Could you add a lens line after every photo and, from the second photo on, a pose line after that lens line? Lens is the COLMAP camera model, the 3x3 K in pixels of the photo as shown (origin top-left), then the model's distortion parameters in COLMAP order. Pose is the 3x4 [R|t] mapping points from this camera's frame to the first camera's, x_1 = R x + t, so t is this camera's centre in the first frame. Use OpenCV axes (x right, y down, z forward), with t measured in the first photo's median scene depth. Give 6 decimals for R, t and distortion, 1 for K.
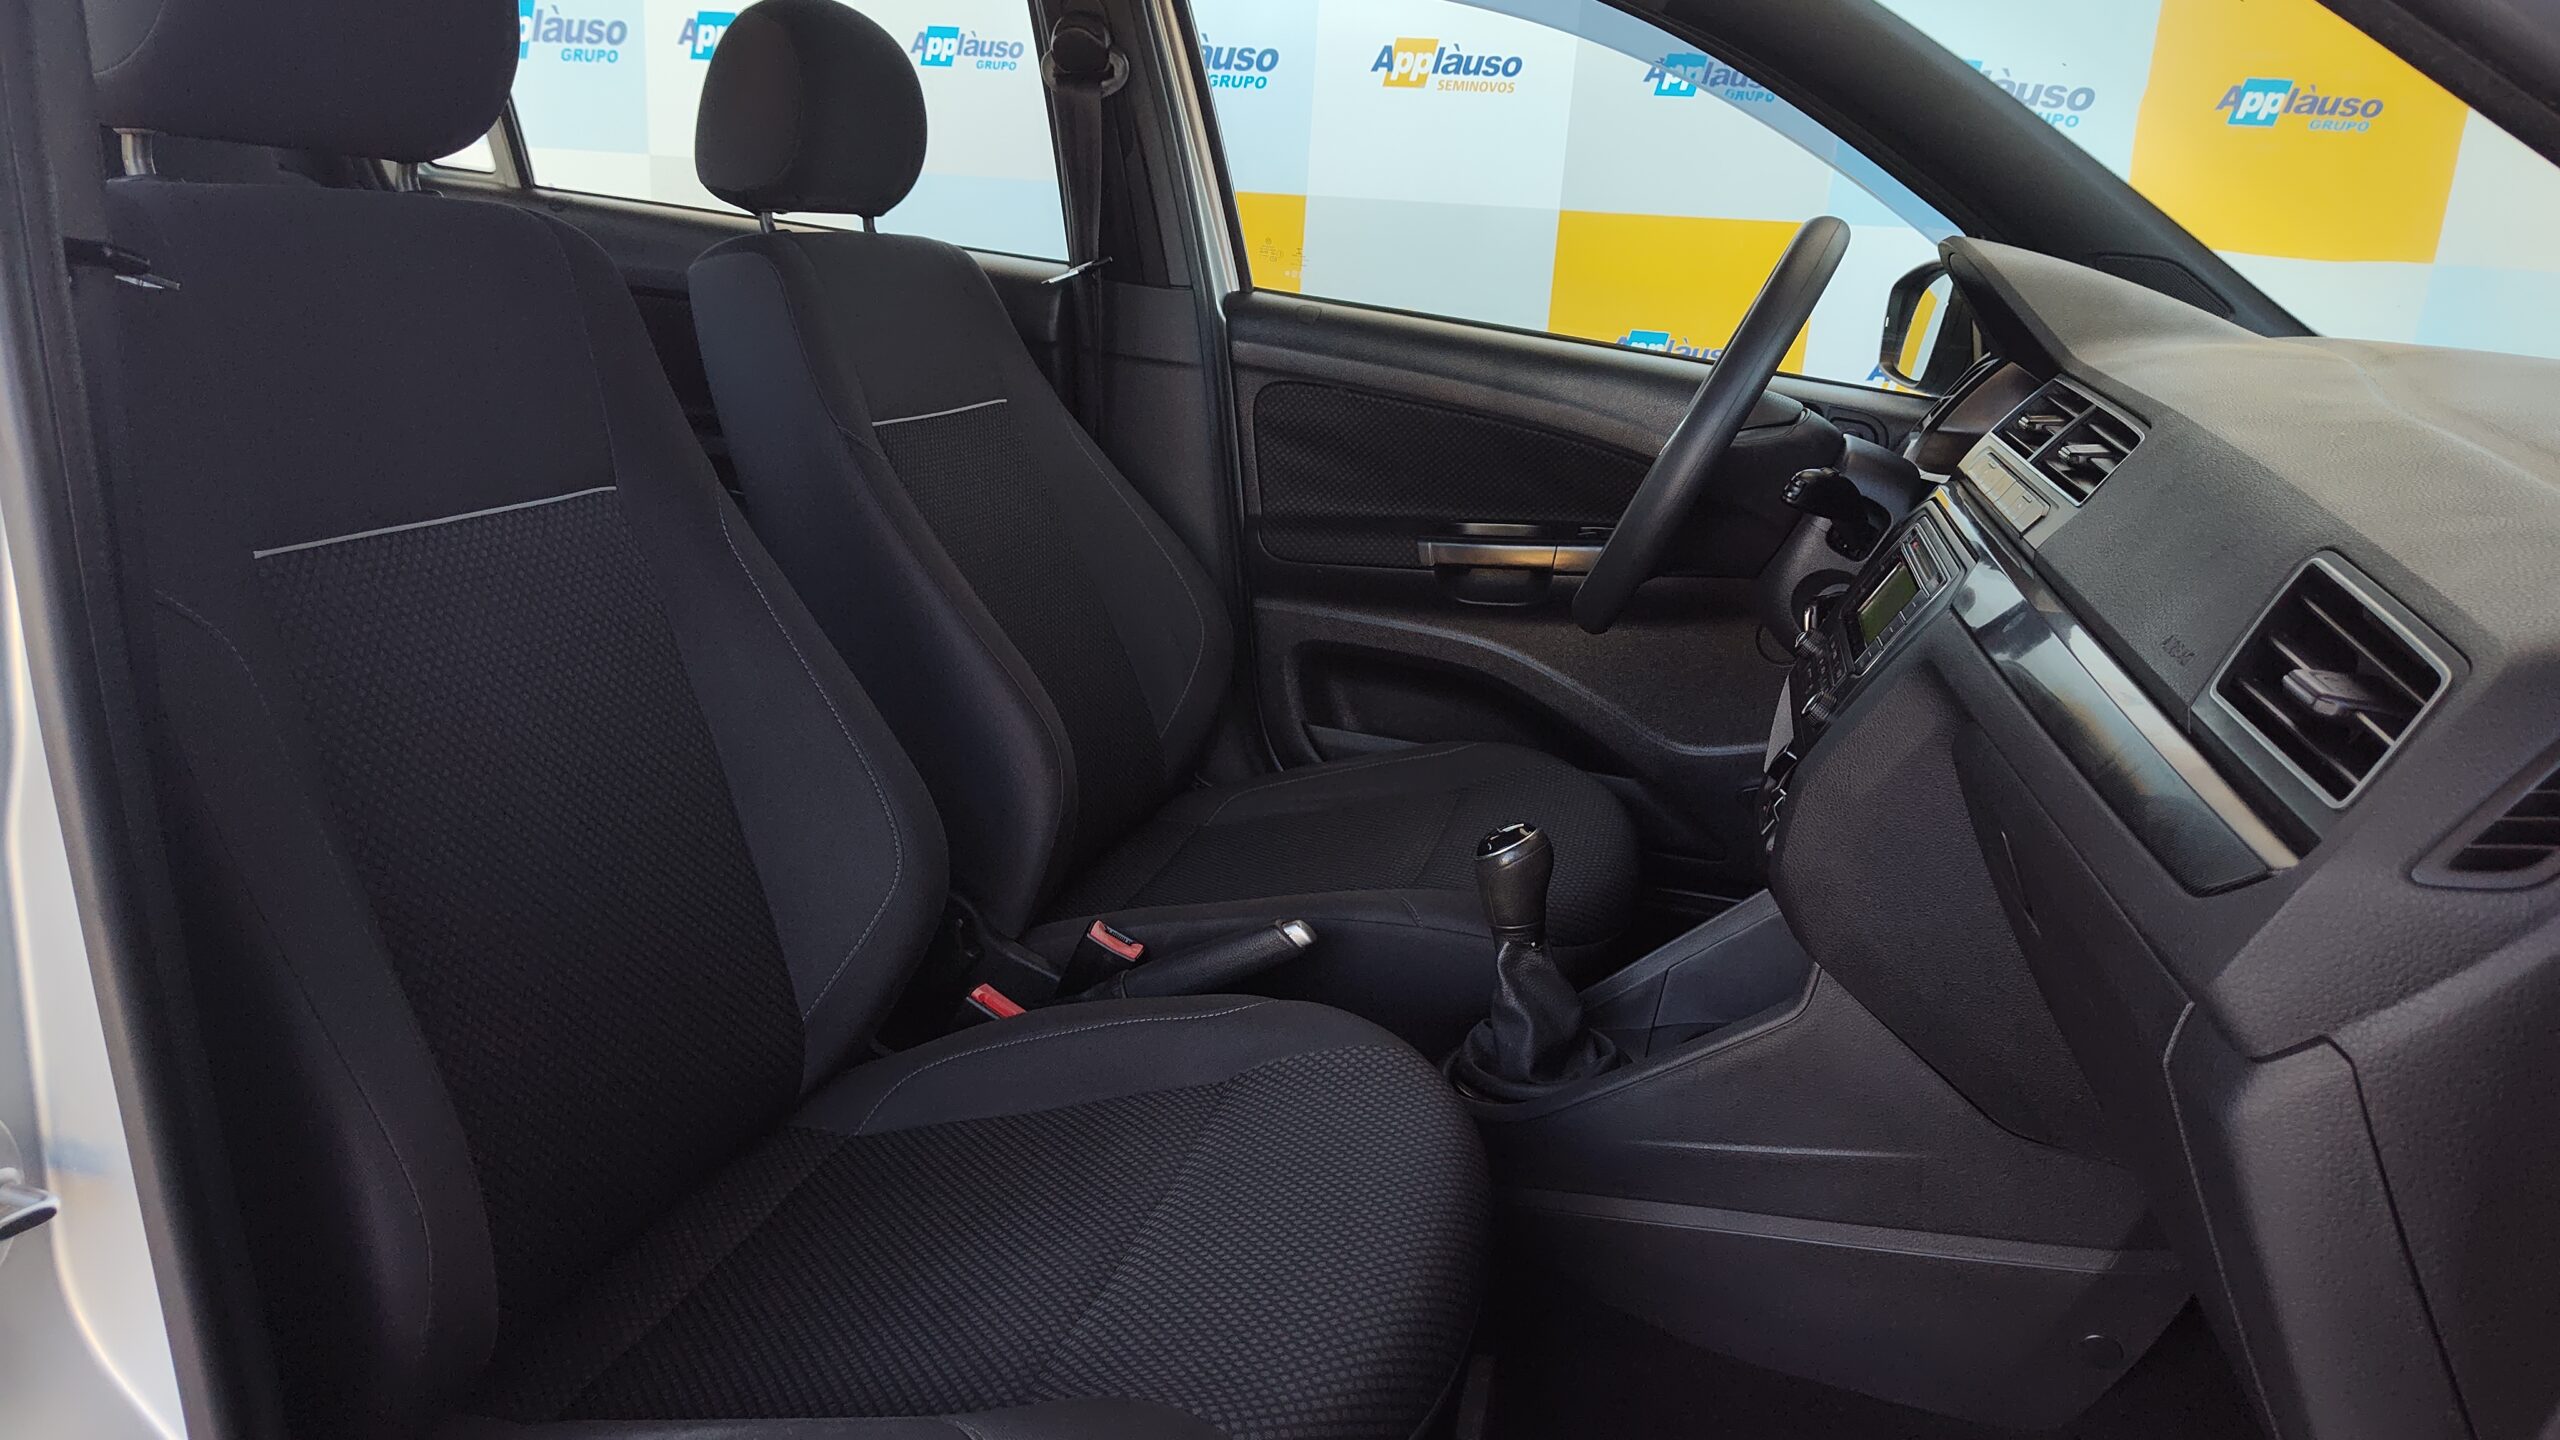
lens RADIAL K [[1671.7, 0, 1280.0], [0, 1671.7, 720.0], [0, 0, 1]] dist [0.042803, -0.051905]
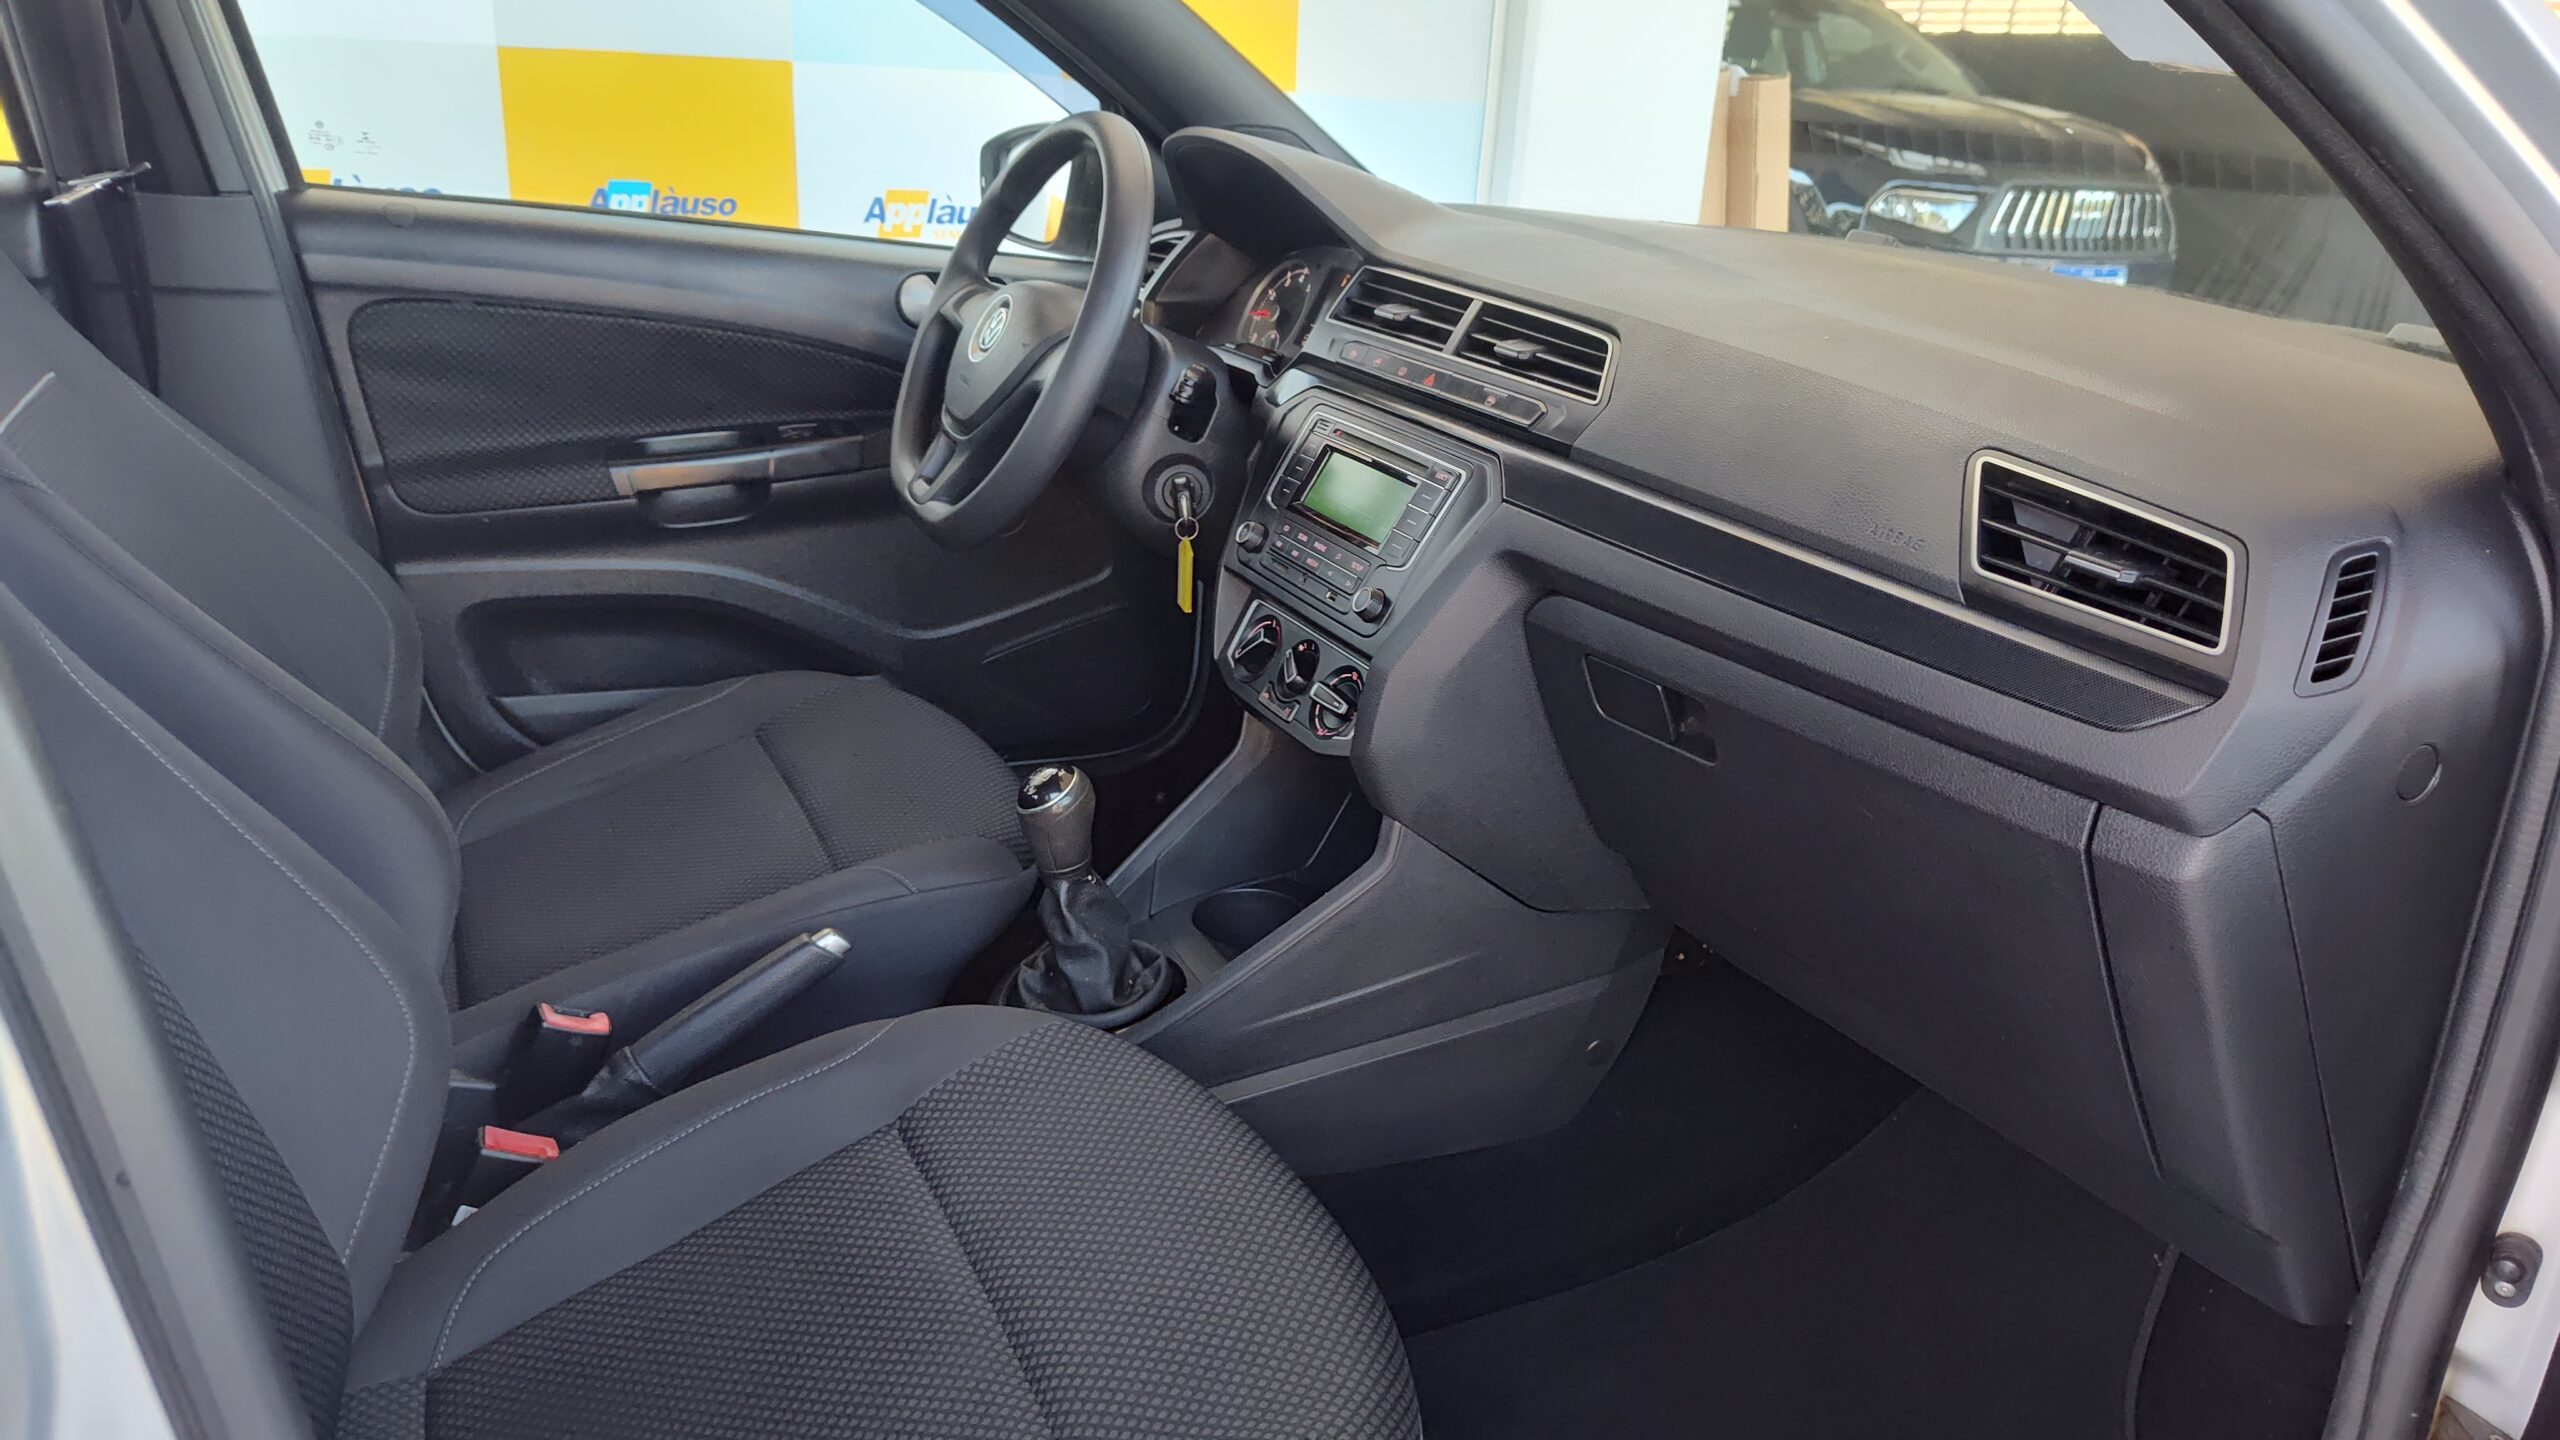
lens RADIAL K [[1700.8, 0, 1227.6], [0, 1700.8, 722.5], [0, 0, 1]] dist [0.039464, -0.057305]
pose [[0.769325, -0.248144, 0.588697, -0.227538], [0.179735, 0.968333, 0.173283, -0.074496], [-0.613054, -0.027502, 0.789562, 0.085637]]
